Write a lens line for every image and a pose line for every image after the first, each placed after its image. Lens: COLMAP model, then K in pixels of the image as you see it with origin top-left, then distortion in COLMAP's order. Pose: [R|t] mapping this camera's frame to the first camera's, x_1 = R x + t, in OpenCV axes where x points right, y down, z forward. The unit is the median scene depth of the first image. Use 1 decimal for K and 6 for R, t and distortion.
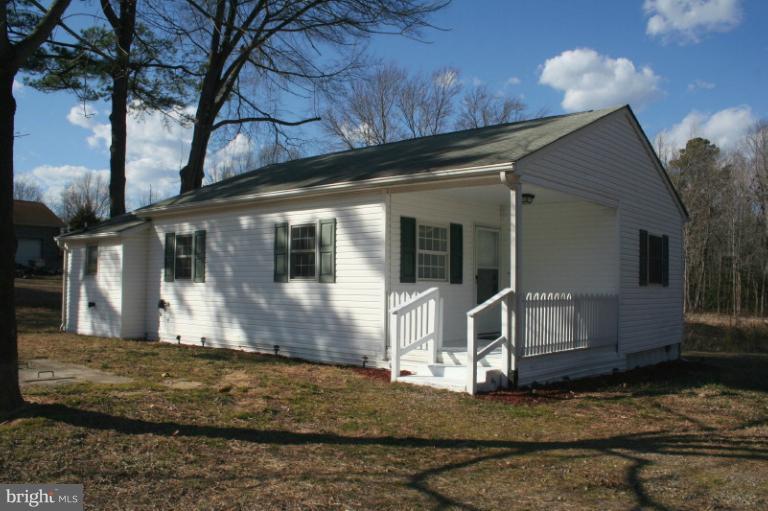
lens RADIAL K [[695.3, 0, 384.0], [0, 695.3, 255.5], [0, 0, 1]] dist [-0.080938, 0.006262]
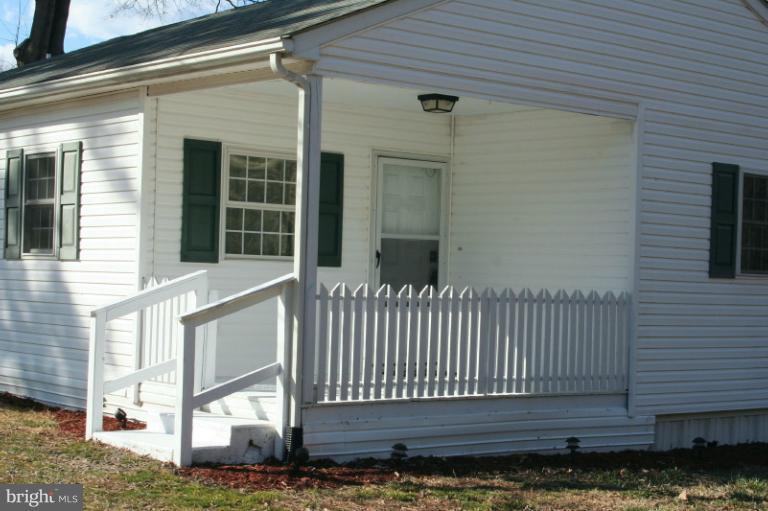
lens RADIAL K [[1437.6, 0, 384.0], [0, 1437.6, 255.5], [0, 0, 1]] dist [0.039866, 0.033418]
pose [[0.981887, 0.013854, -0.188958, 0.359274], [-0.008636, 0.999559, 0.028410, 0.001116], [0.189268, -0.026264, 0.981574, -0.055652]]
